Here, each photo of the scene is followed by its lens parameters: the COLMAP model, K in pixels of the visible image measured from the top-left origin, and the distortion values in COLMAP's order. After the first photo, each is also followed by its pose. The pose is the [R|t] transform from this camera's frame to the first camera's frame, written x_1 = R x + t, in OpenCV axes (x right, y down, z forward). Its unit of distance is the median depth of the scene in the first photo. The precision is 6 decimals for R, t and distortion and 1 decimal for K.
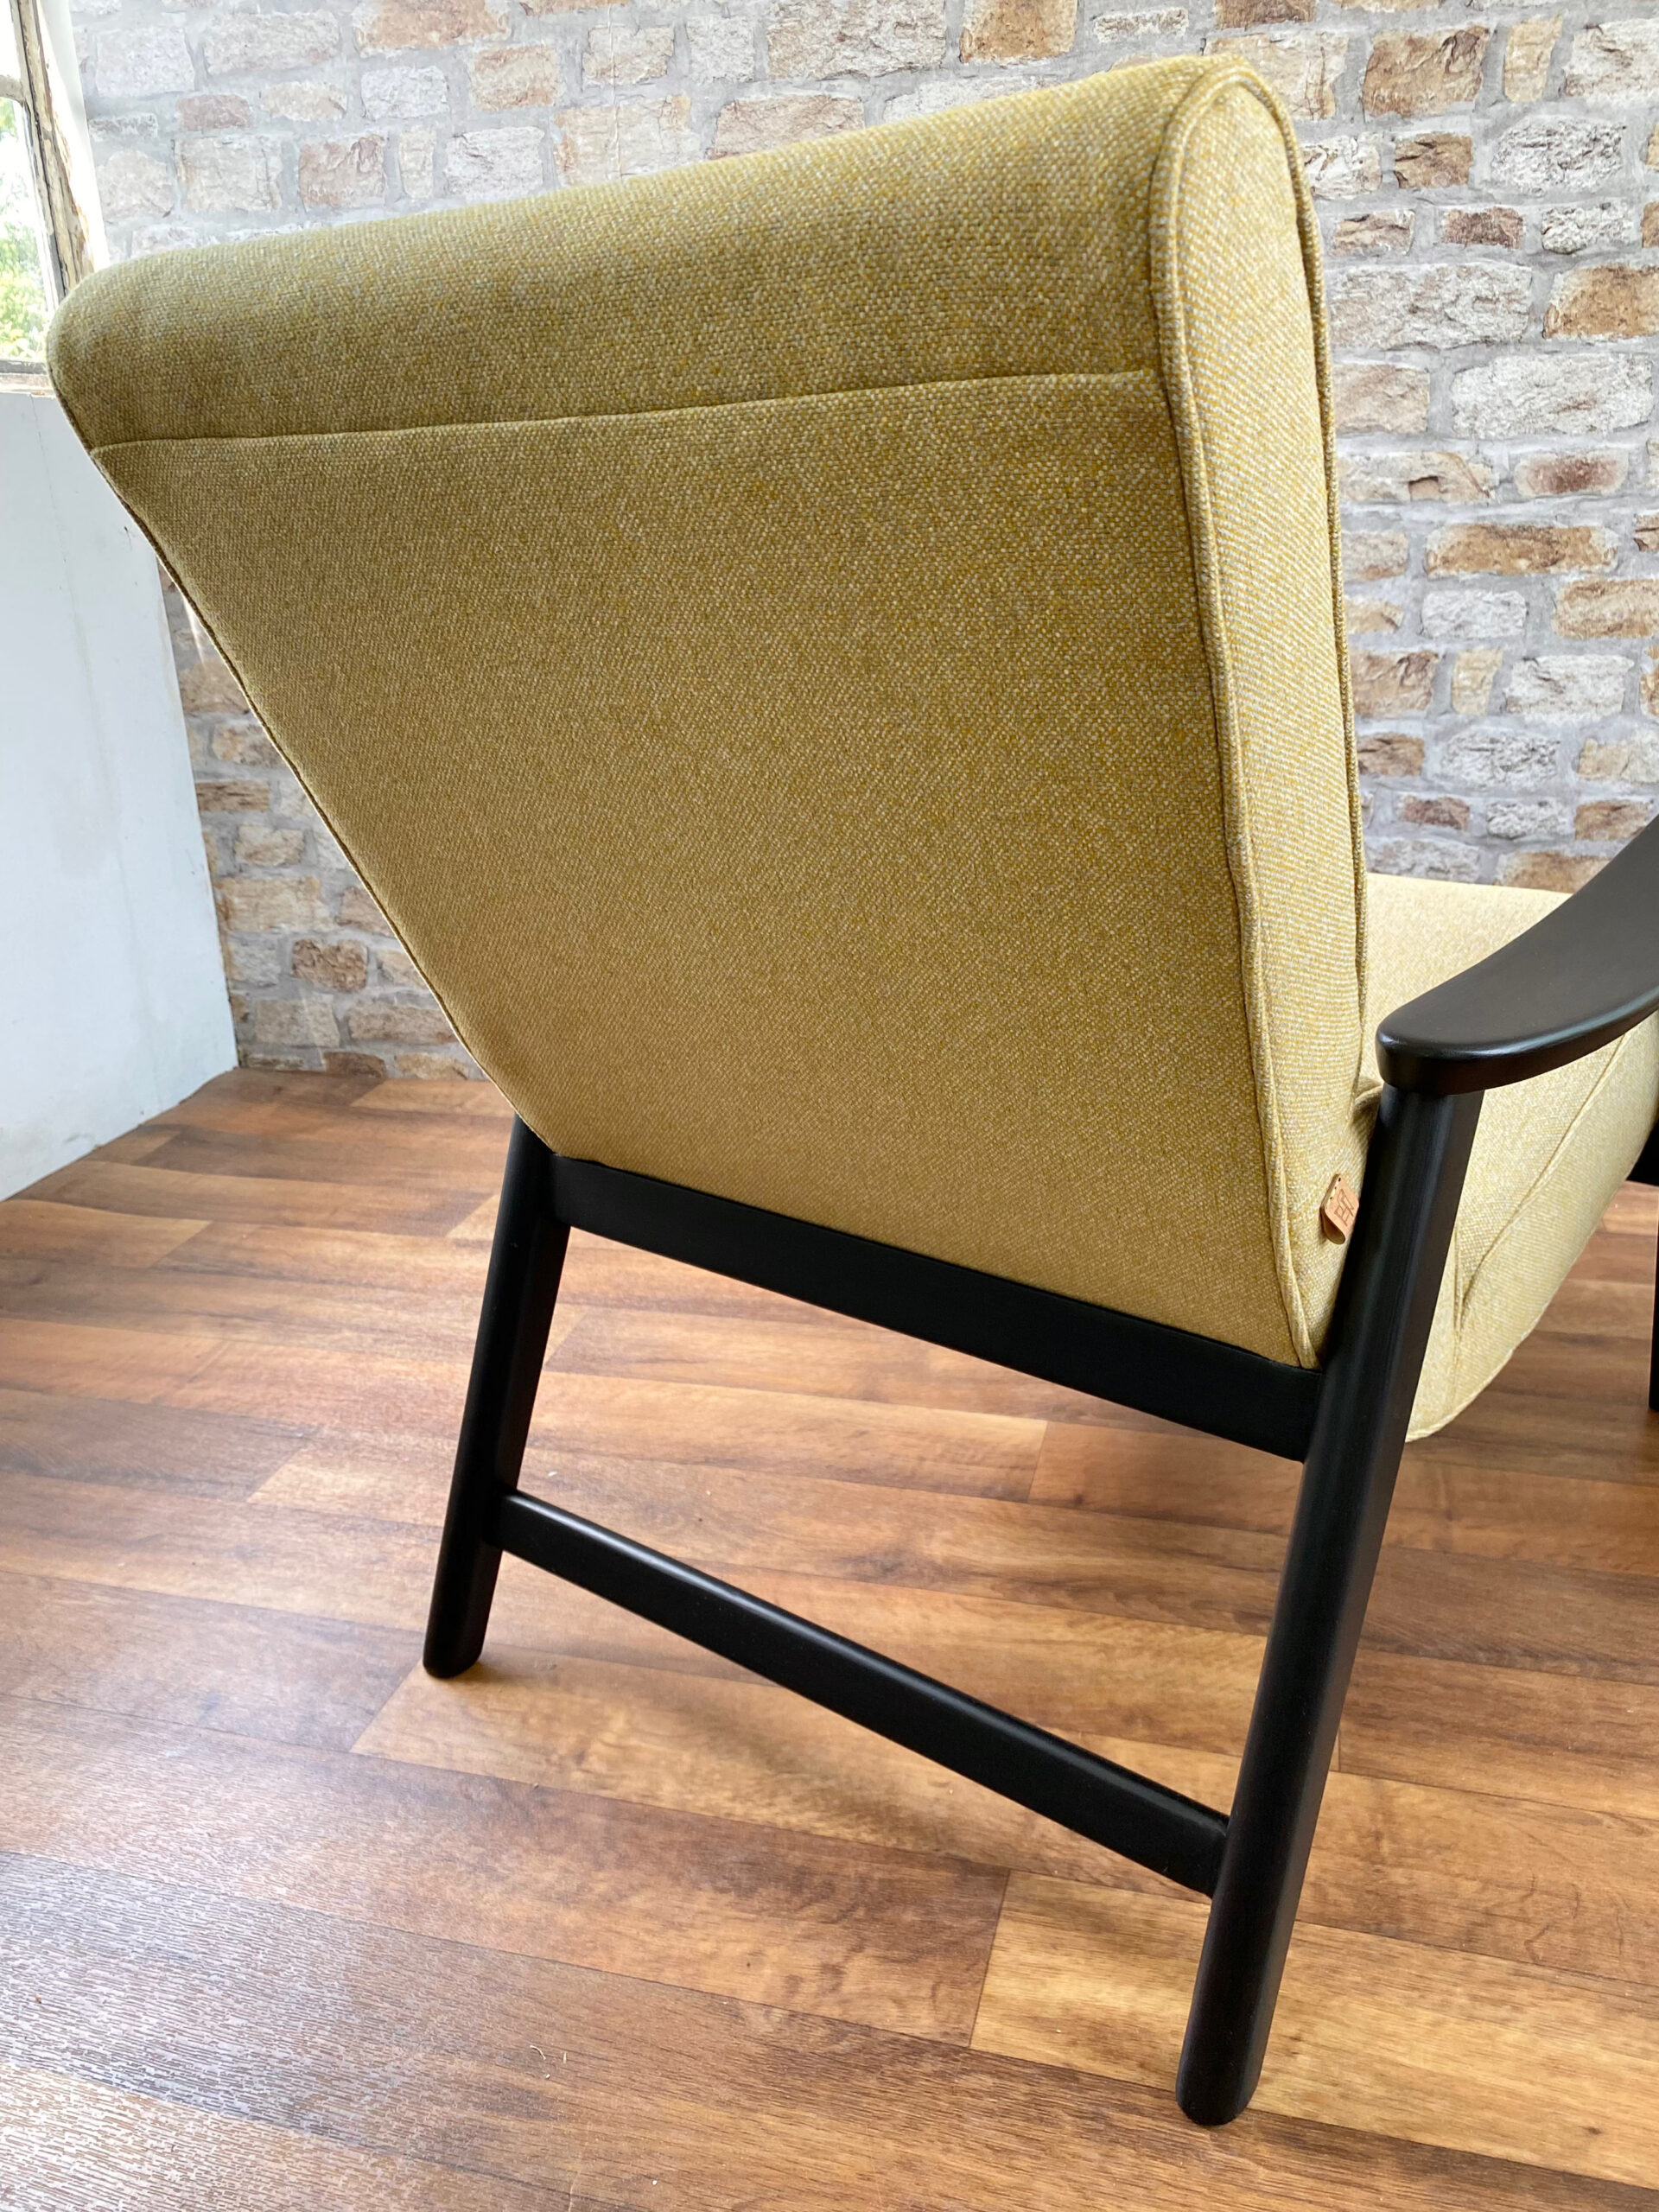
lens RADIAL K [[1714.1, 0, 837.9], [0, 1714.1, 1081.5], [0, 0, 1]] dist [0.002872, 0.005417]
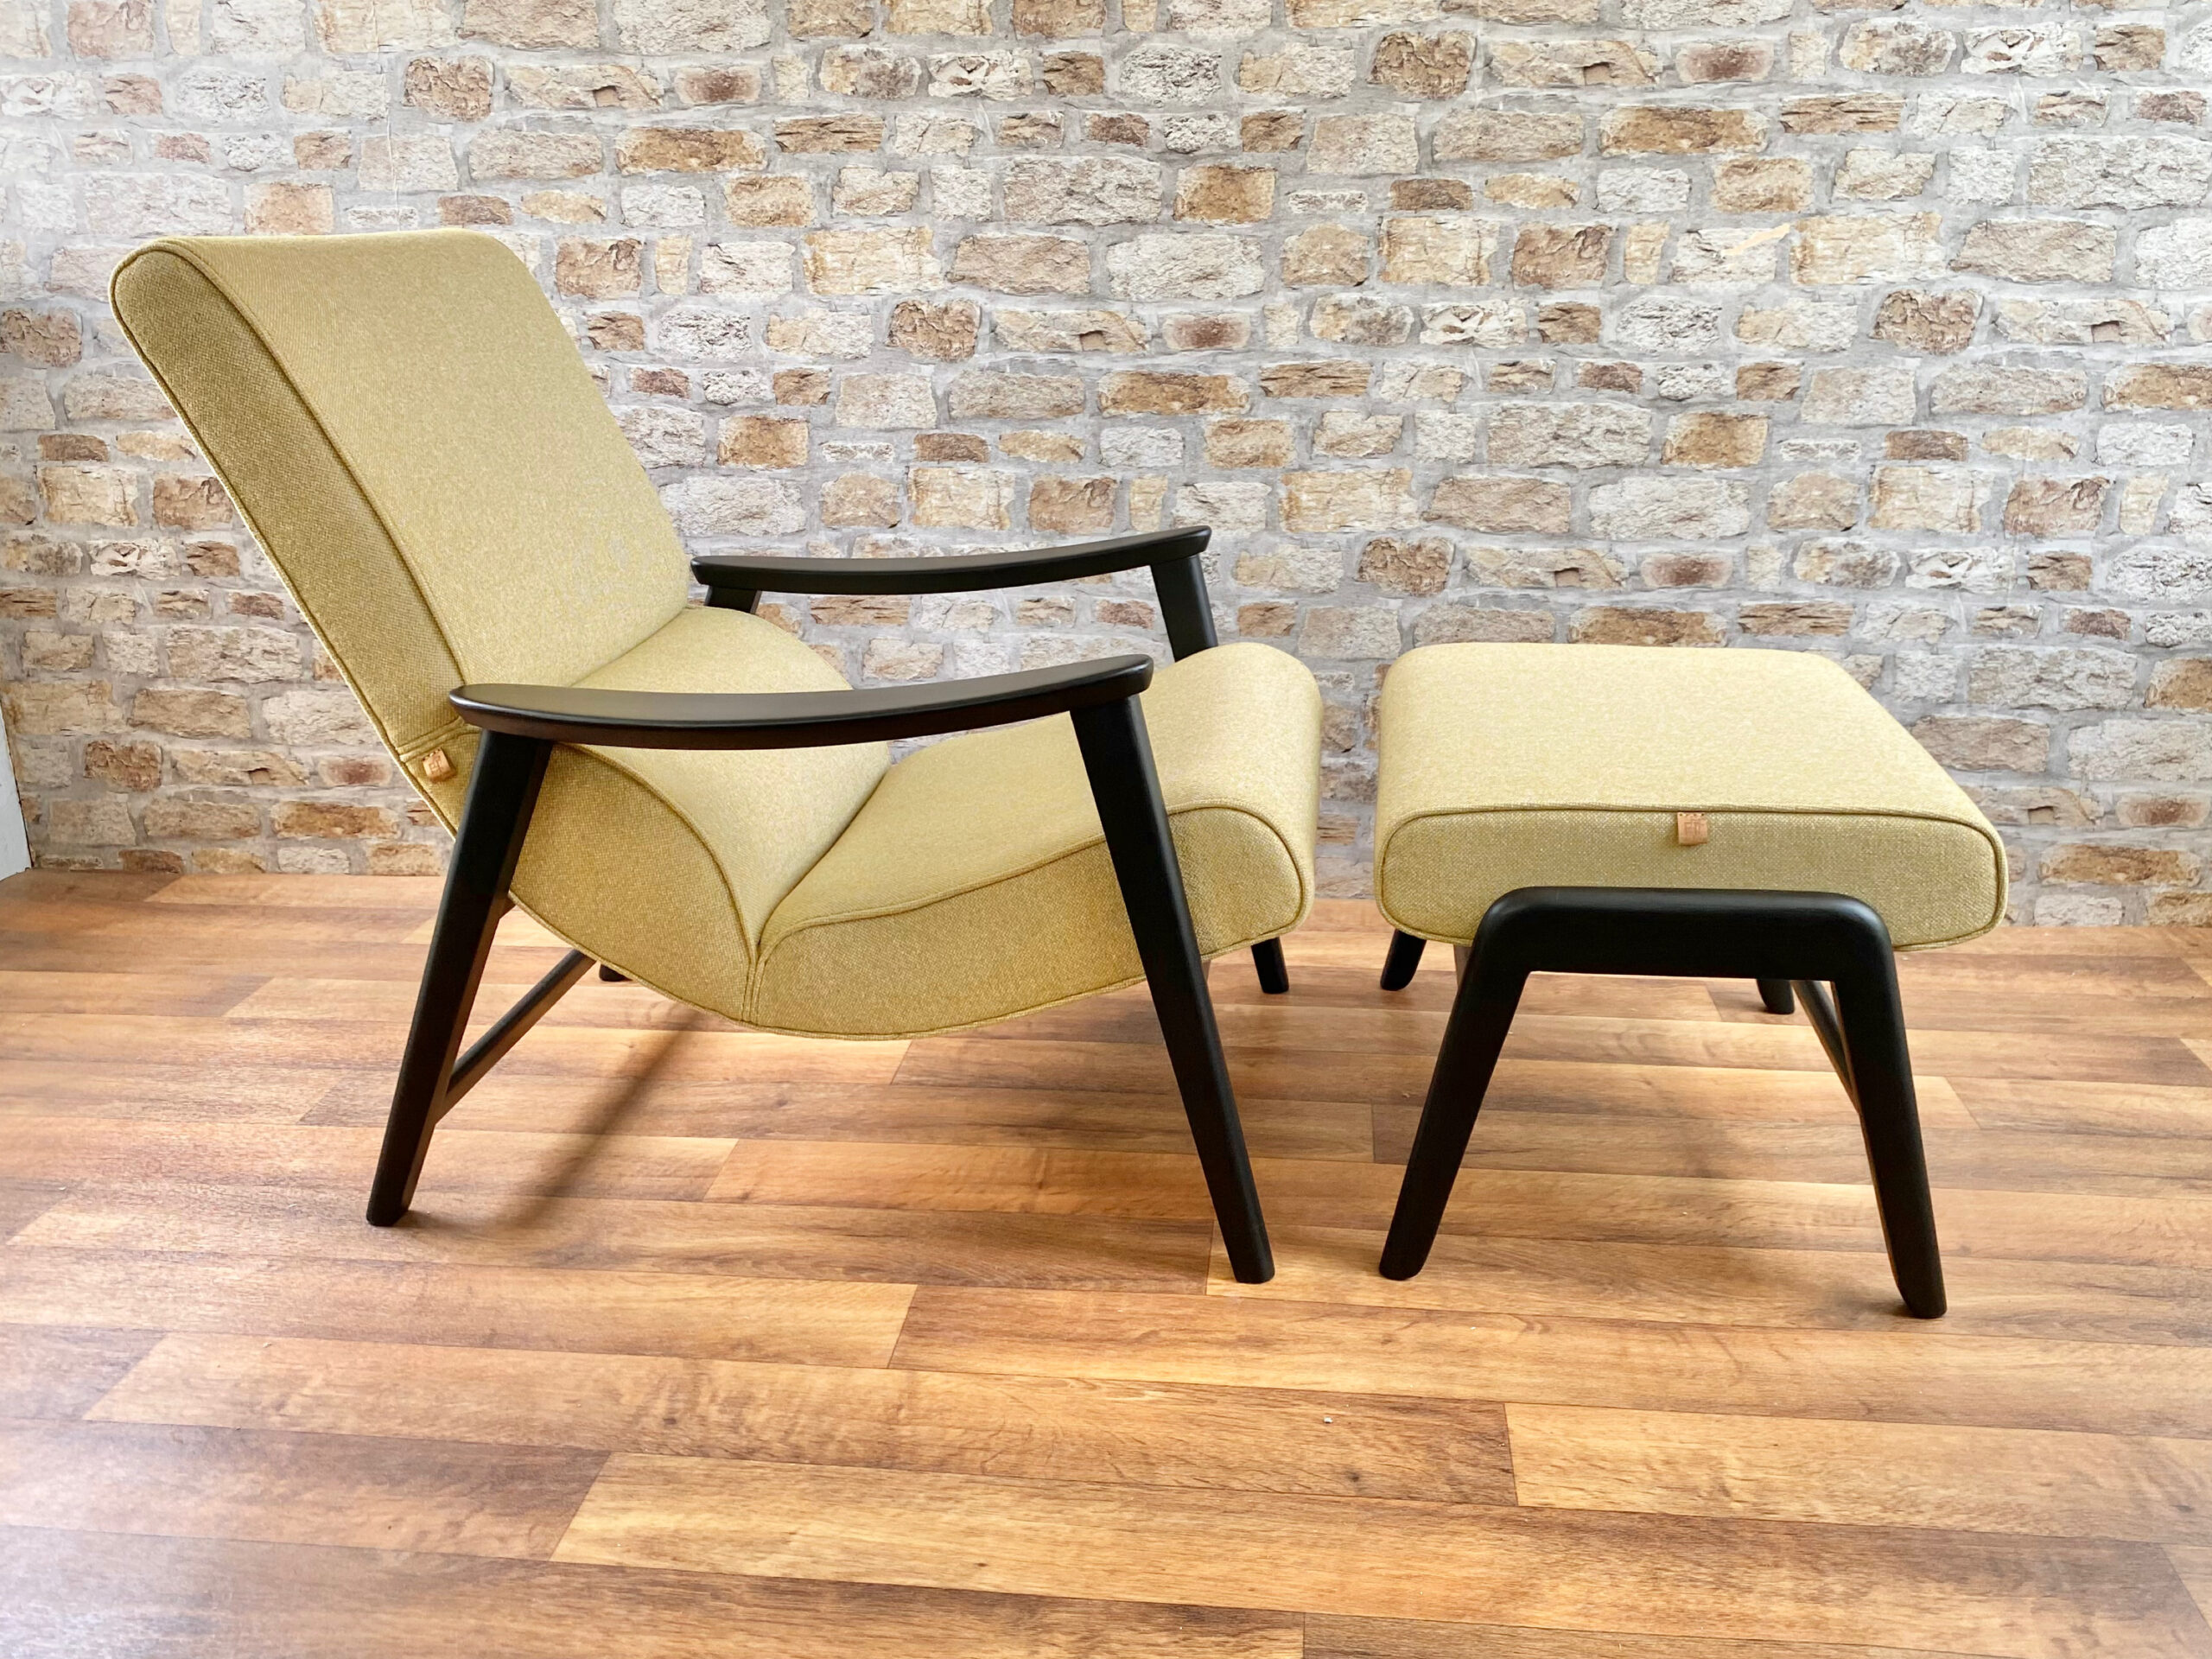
lens RADIAL K [[1901.1, 0, 1098.3], [0, 1901.1, 801.9], [0, 0, 1]] dist [-0.003236, 0.013607]
pose [[0.988475, -0.026669, 0.149019, 0.148177], [0.032128, 0.998893, -0.034346, 0.015712], [-0.147938, 0.038738, 0.988238, -0.281782]]
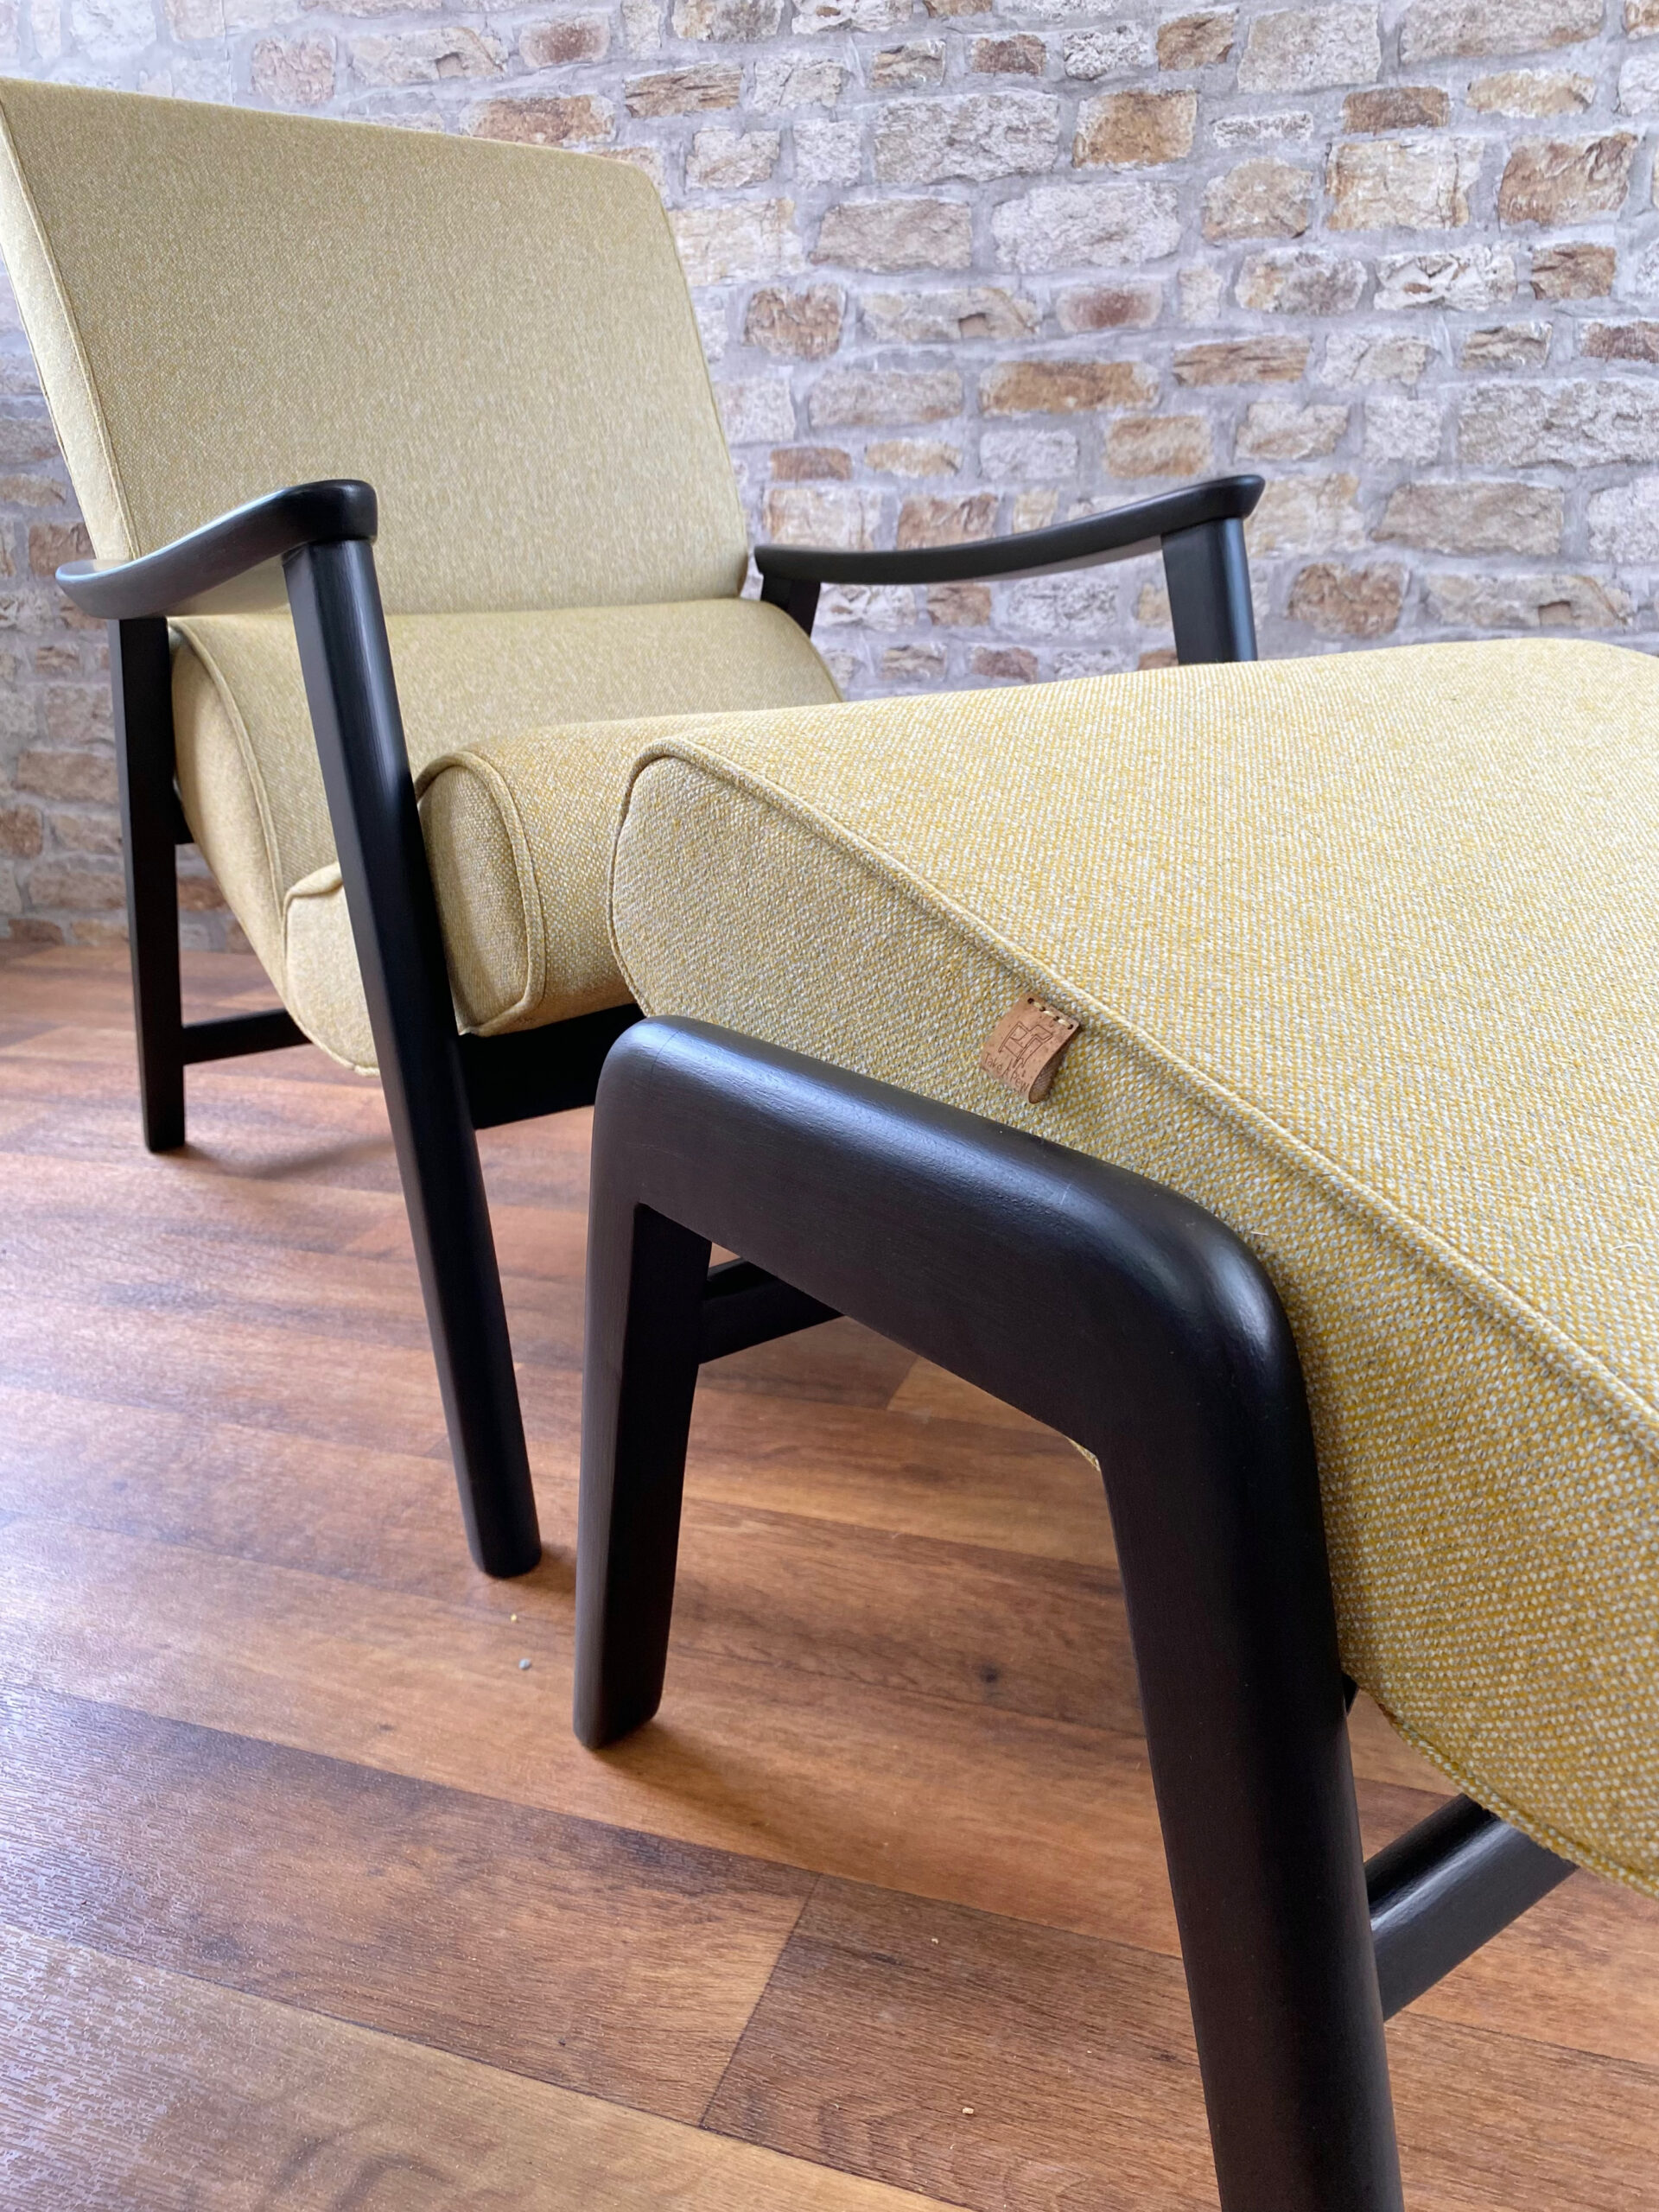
lens RADIAL K [[1710.1, 0, 833.1], [0, 1710.1, 1083.7], [0, 0, 1]] dist [-0.006318, 0.009688]
pose [[0.997865, 0.033807, -0.055883, 0.340834], [-0.035499, 0.998933, -0.029556, 0.127280], [0.054825, 0.031477, 0.998000, 0.025189]]
